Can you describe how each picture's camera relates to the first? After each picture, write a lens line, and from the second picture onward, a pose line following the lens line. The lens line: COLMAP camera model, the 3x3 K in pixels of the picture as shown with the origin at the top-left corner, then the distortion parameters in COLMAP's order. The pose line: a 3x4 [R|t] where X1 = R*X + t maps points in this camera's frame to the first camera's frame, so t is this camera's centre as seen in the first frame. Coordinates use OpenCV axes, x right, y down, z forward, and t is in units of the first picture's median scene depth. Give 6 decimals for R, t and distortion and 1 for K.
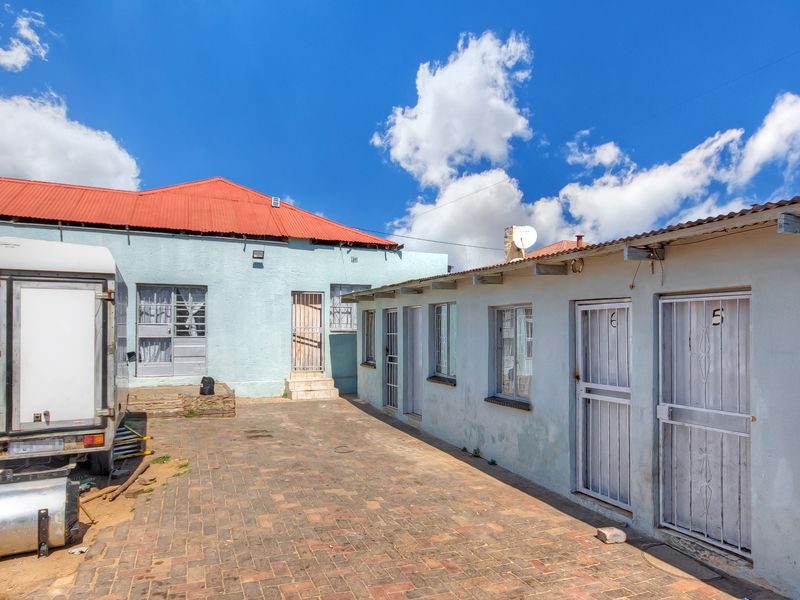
lens RADIAL K [[616.8, 0, 400.0], [0, 616.8, 327.5], [0, 0, 1]] dist [-0.002007, 0.000847]
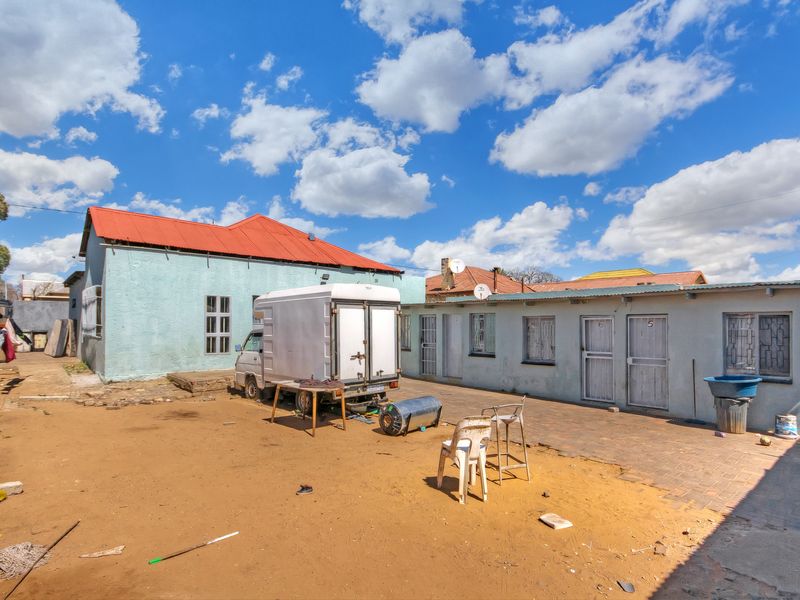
lens RADIAL K [[616.8, 0, 400.0], [0, 616.8, 327.5], [0, 0, 1]] dist [-0.002007, 0.000847]
pose [[0.921420, -0.005225, 0.388533, -1.215245], [0.000372, 0.999921, 0.012564, -0.027956], [-0.388568, -0.011432, 0.921349, -0.831784]]
